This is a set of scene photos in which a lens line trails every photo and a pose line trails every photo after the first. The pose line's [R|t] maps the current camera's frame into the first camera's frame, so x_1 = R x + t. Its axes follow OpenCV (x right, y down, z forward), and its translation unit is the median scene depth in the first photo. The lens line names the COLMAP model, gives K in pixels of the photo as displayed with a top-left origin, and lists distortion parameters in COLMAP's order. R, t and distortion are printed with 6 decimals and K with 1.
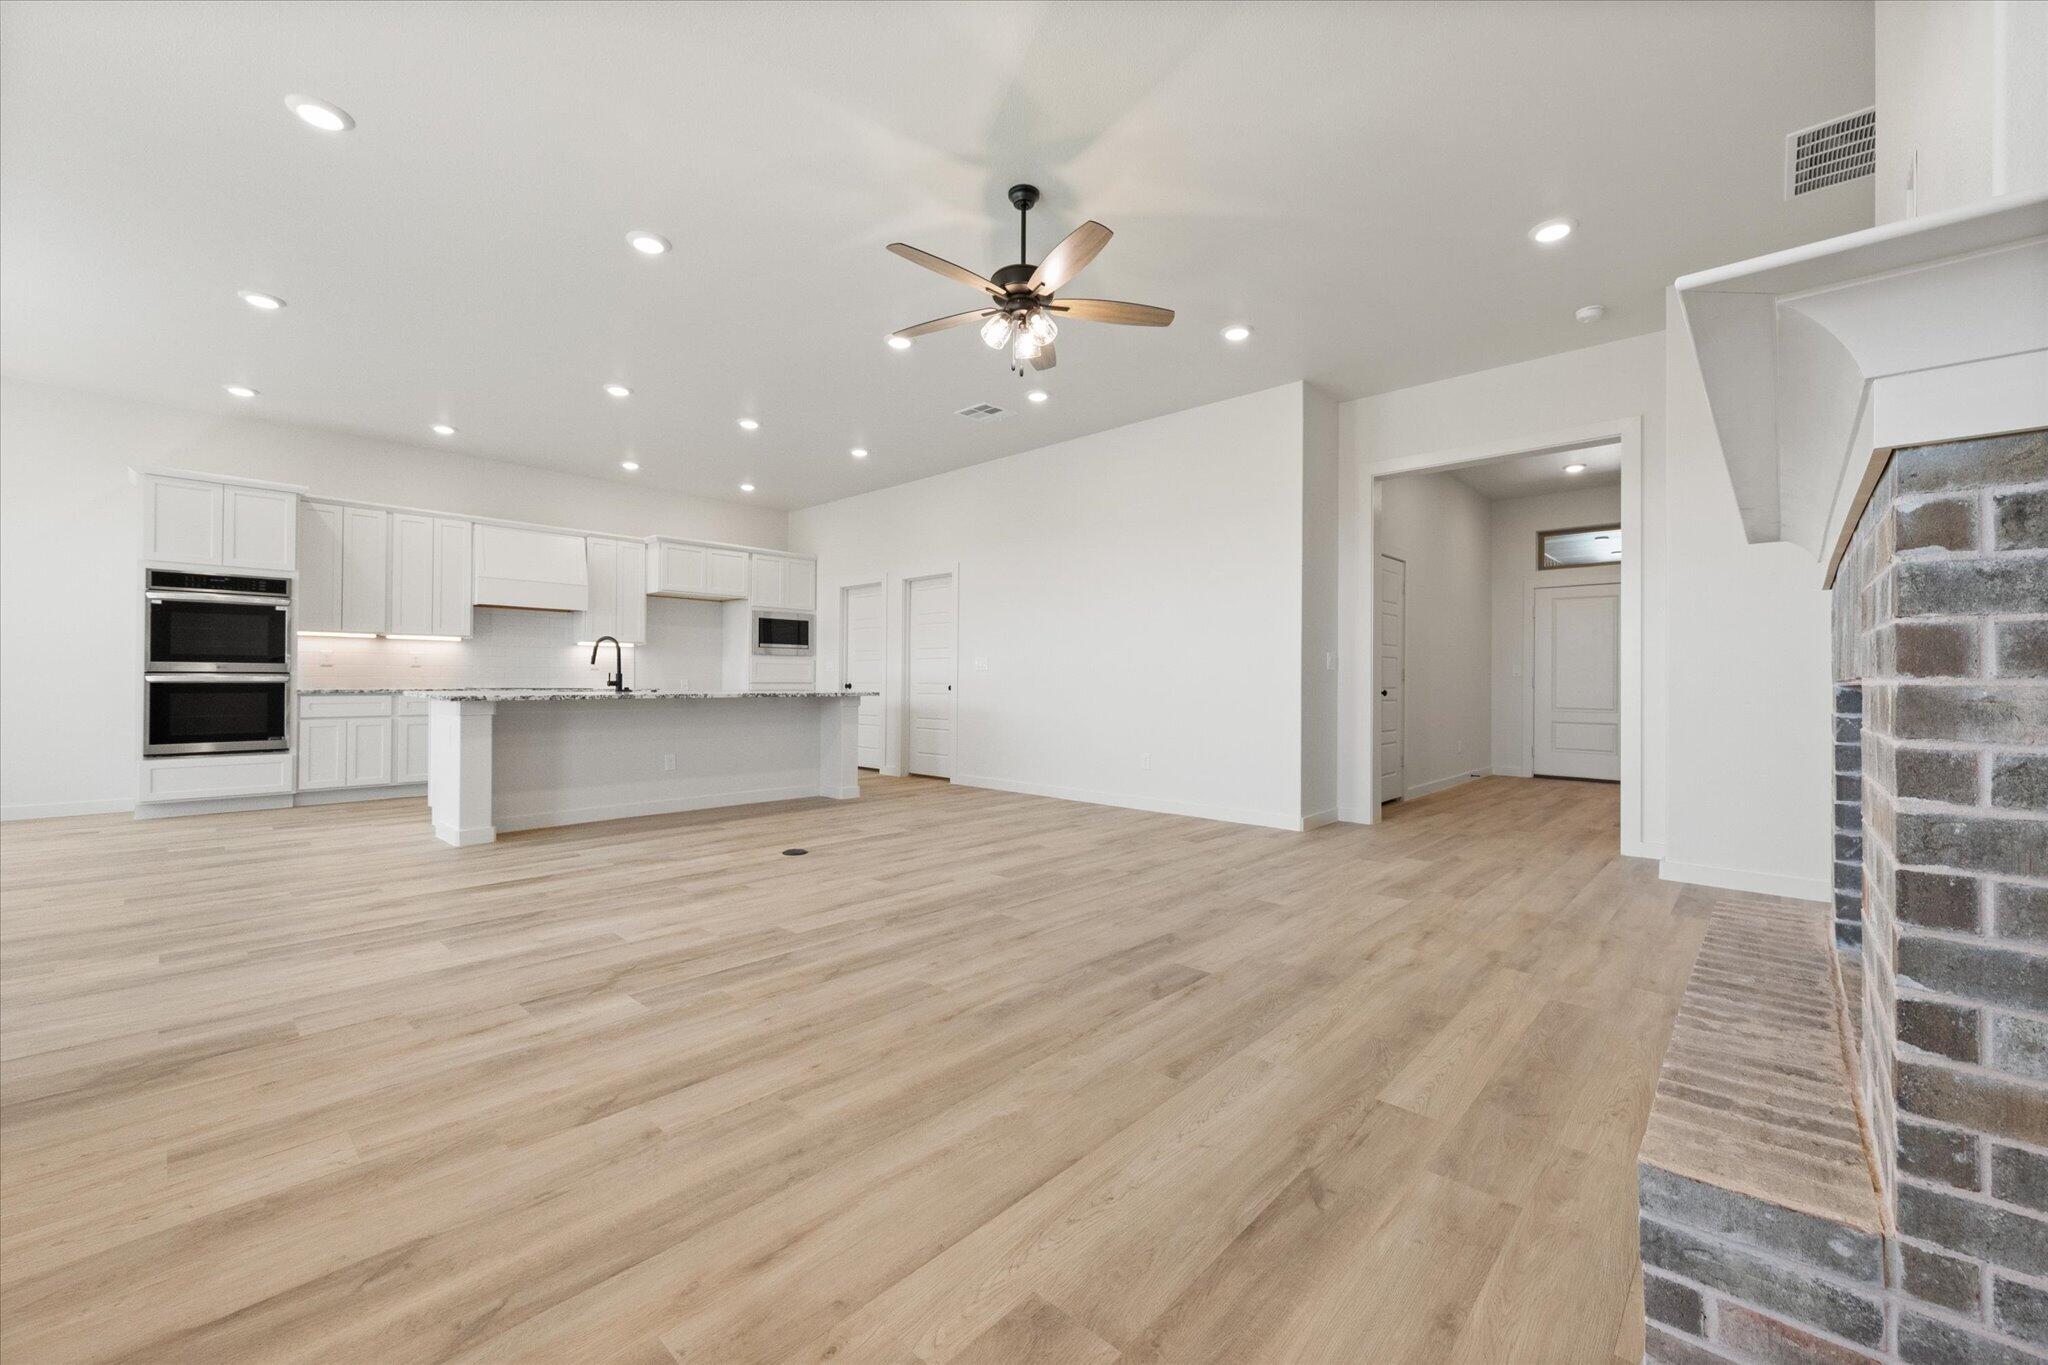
lens RADIAL K [[812.2, 0, 1029.4], [0, 812.2, 682.7], [0, 0, 1]] dist [-0.001675, -0.000038]
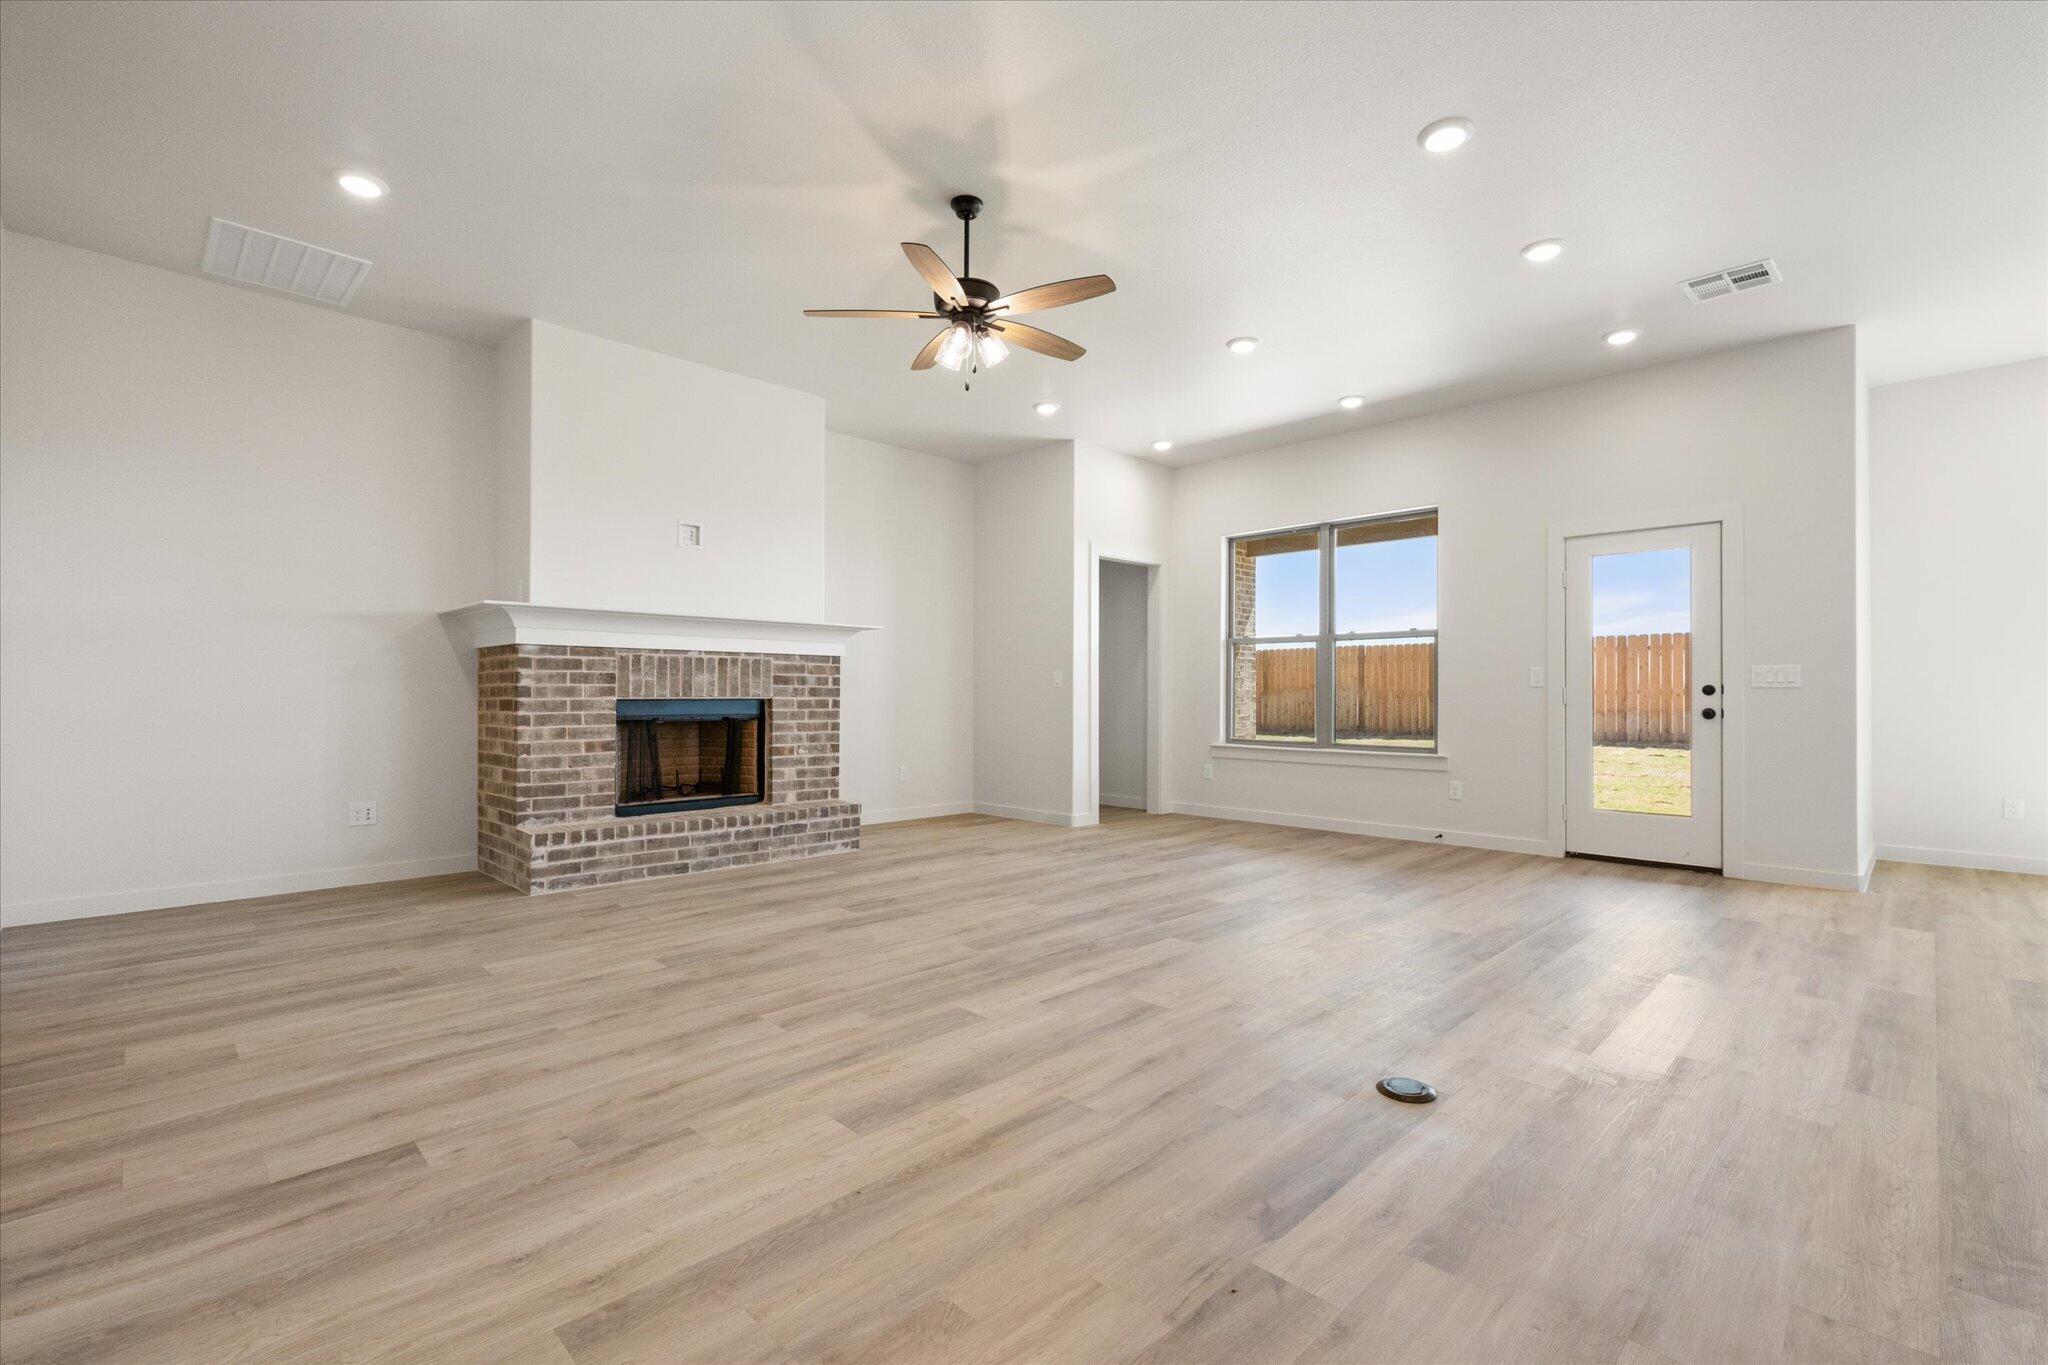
lens RADIAL K [[902.2, 0, 1041.9], [0, 902.2, 685.2], [0, 0, 1]] dist [-0.002406, 0.000512]
pose [[-0.999737, -0.011798, 0.019652, -0.149610], [-0.011927, 0.999908, -0.006463, -0.020103], [-0.019574, -0.006696, -0.999786, 2.483675]]
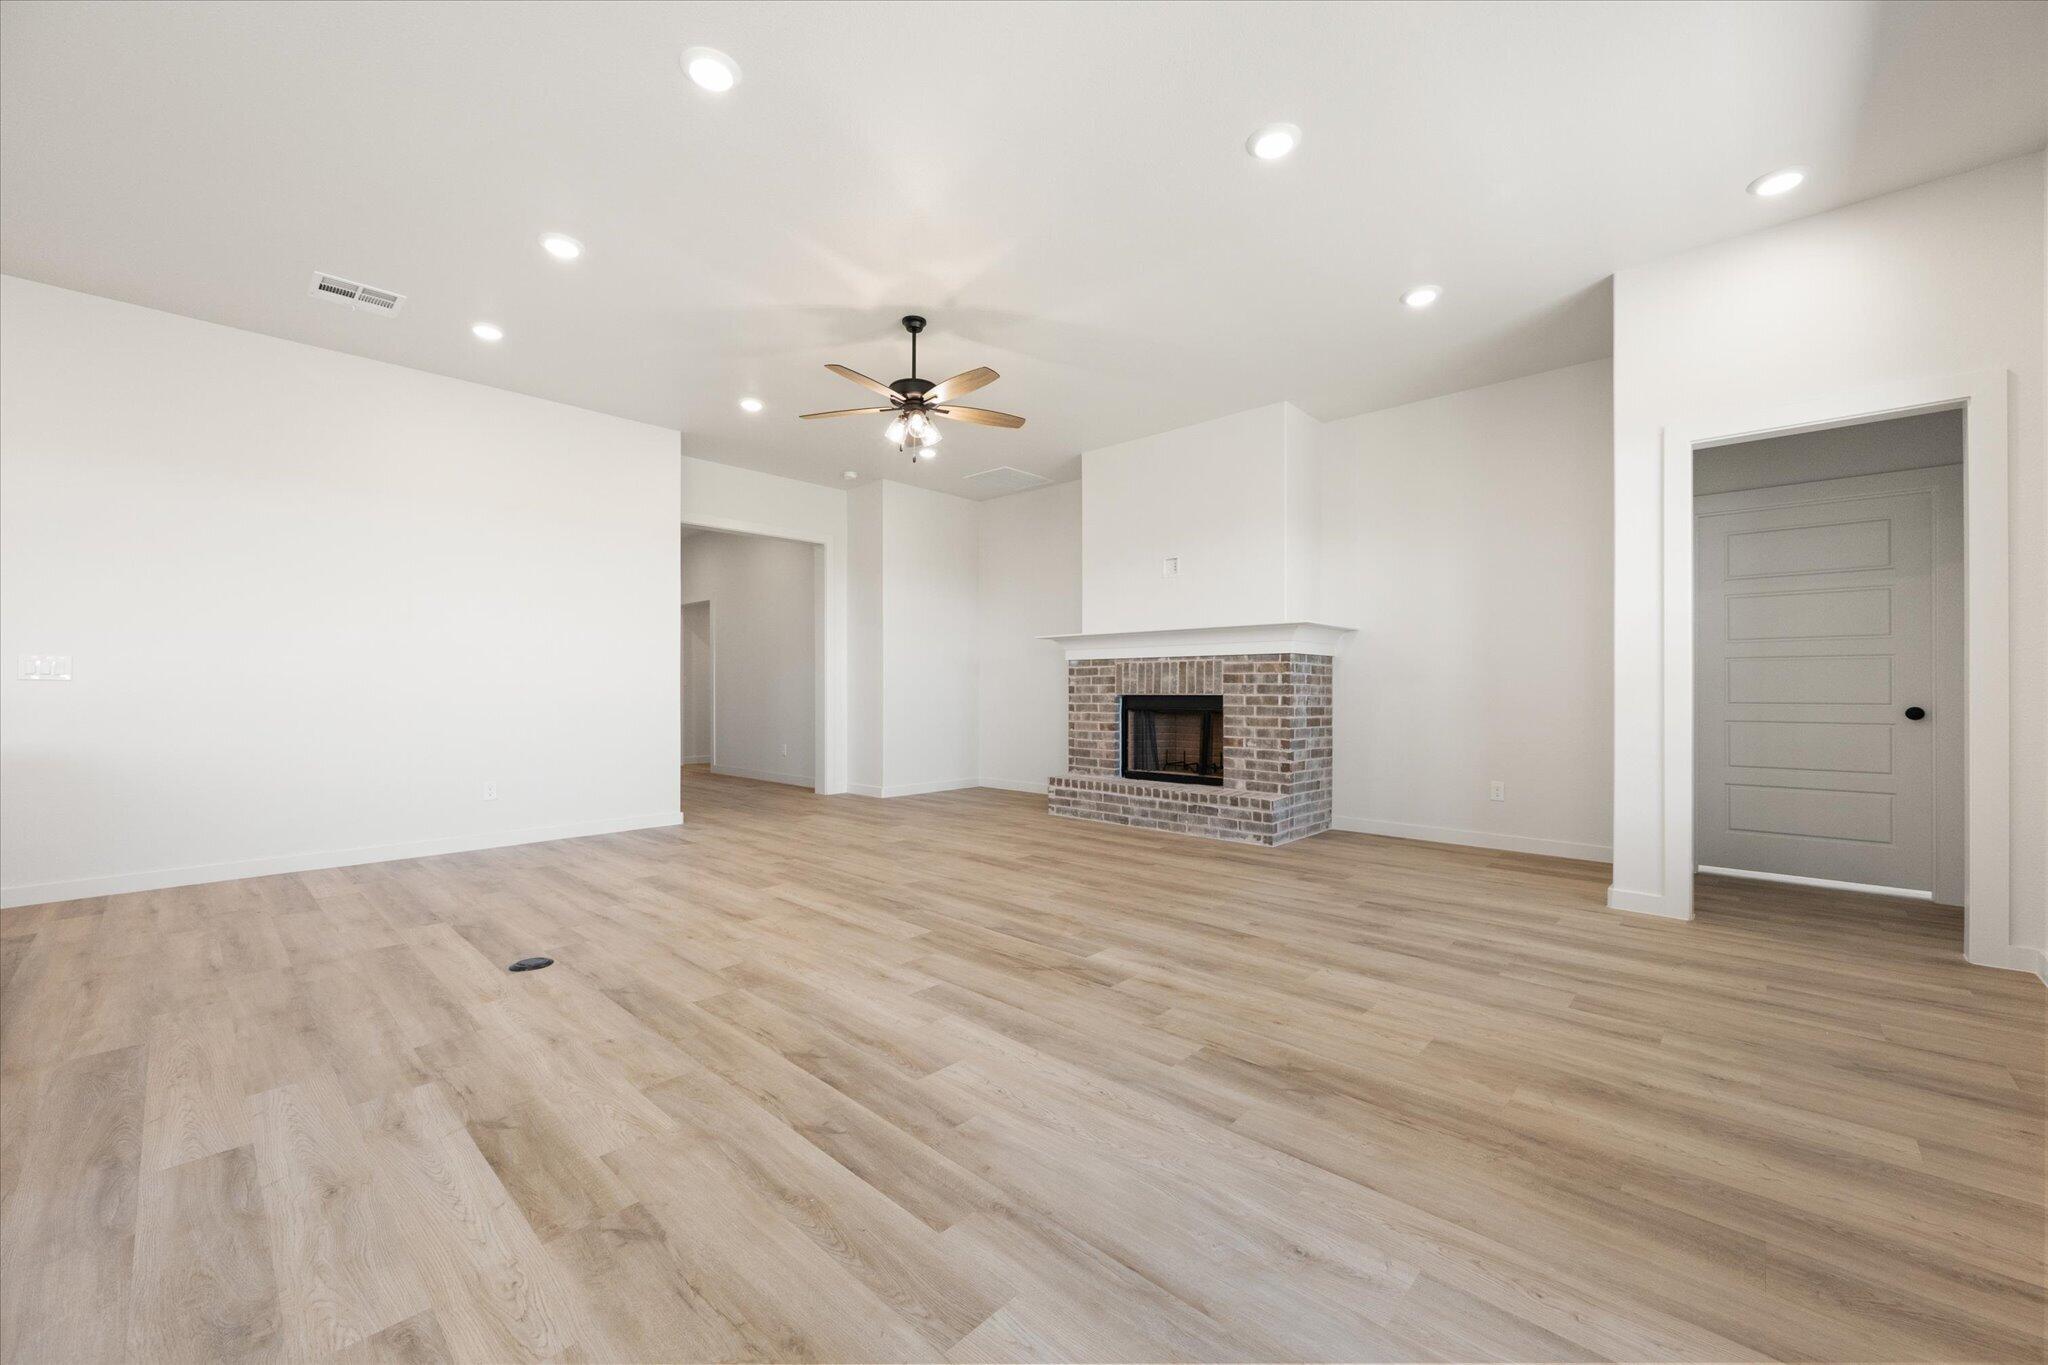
lens RADIAL K [[812.2, 0, 1029.4], [0, 812.2, 682.7], [0, 0, 1]] dist [-0.001675, -0.000038]
pose [[0.000011, -0.001958, 0.999998, -1.559773], [0.004336, 0.999989, 0.001958, -0.033327], [-0.999991, 0.004336, 0.000020, 0.975703]]
